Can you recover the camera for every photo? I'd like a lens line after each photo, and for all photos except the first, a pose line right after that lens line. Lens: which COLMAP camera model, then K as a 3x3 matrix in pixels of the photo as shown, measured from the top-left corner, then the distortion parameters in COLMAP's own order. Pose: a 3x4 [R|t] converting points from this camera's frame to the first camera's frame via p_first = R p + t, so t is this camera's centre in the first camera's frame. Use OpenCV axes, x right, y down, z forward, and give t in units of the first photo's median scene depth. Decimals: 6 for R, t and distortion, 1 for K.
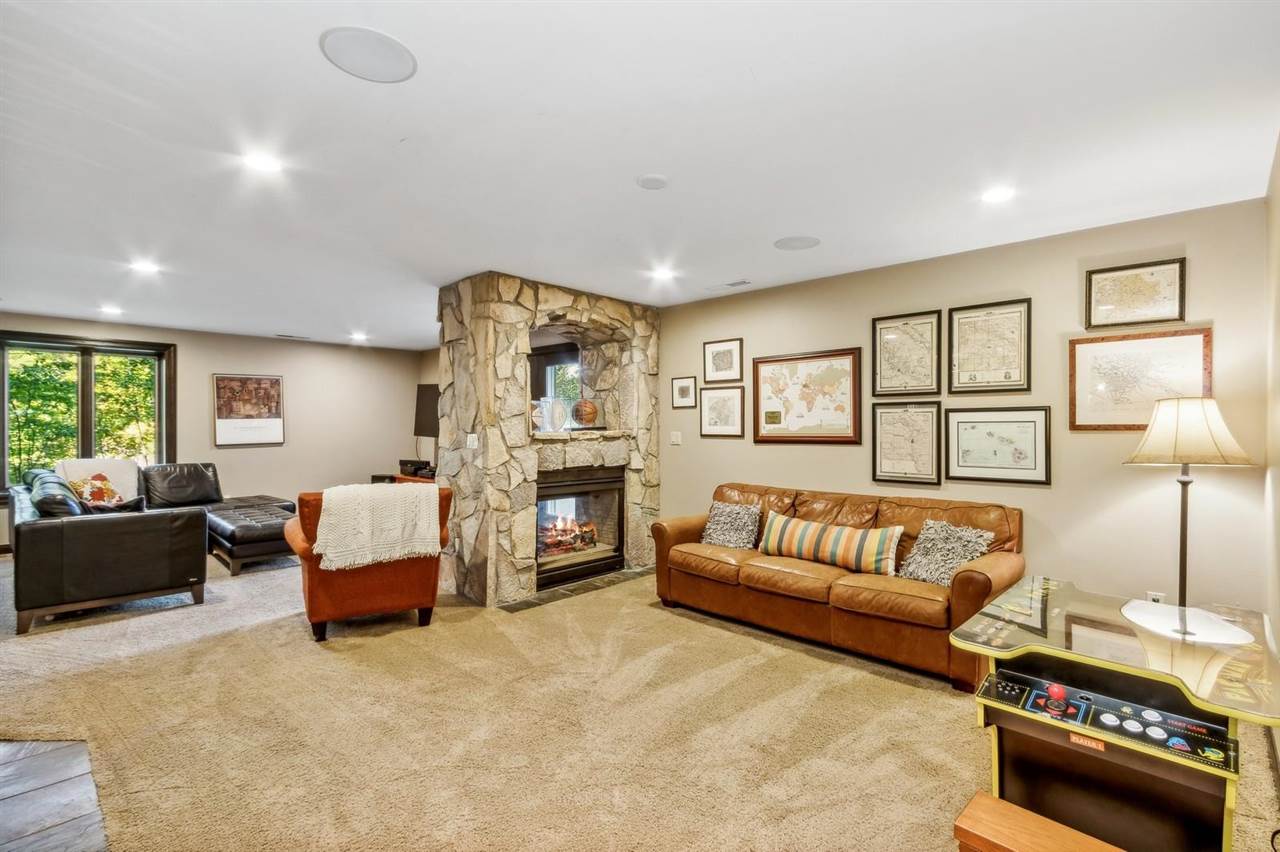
lens RADIAL K [[595.9, 0, 631.6], [0, 595.9, 425.7], [0, 0, 1]] dist [0.000232, 0.000946]
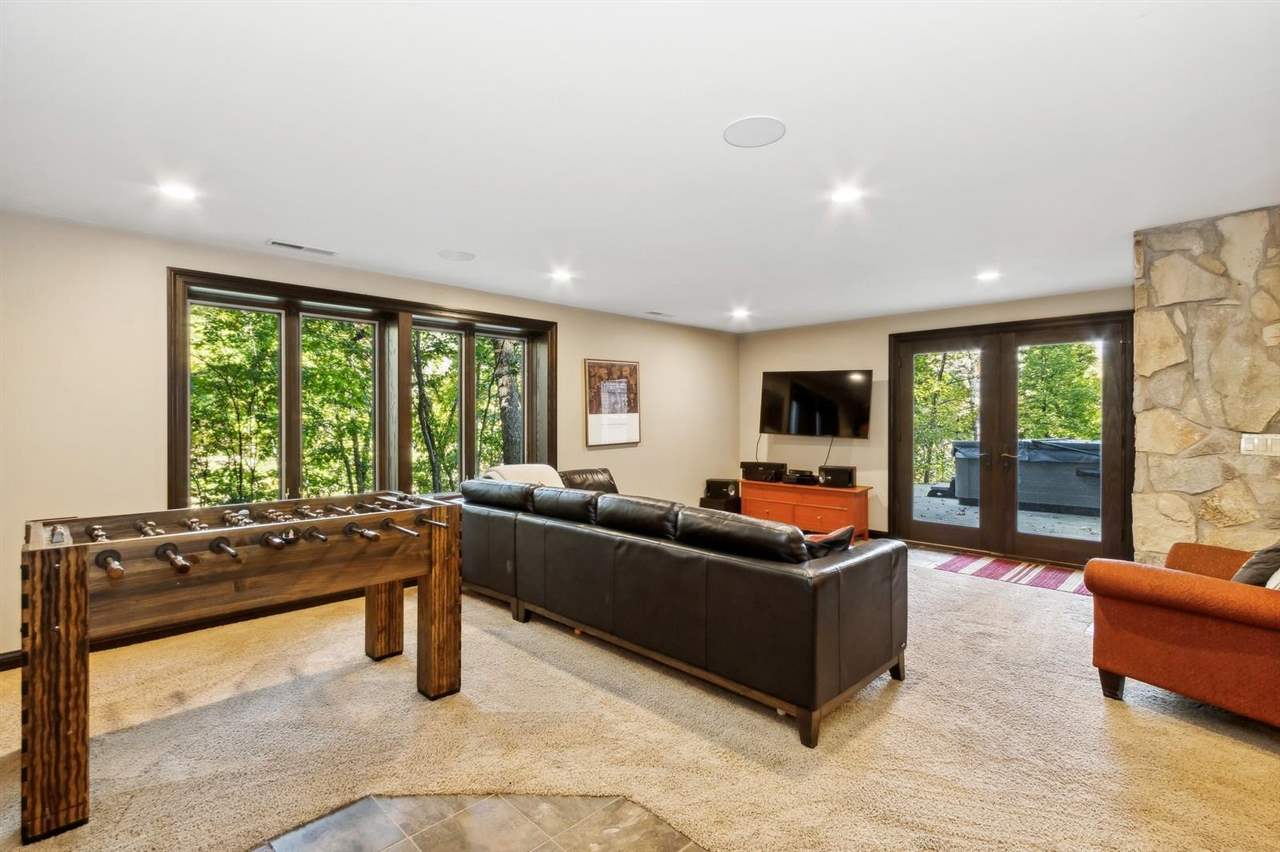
lens RADIAL K [[595.9, 0, 639.1], [0, 595.9, 422.5], [0, 0, 1]] dist [0.000232, 0.000946]
pose [[0.999681, -0.001422, -0.025204, -0.603730], [0.001513, 0.999992, 0.003601, -0.002041], [0.025199, -0.003638, 0.999676, 0.174032]]
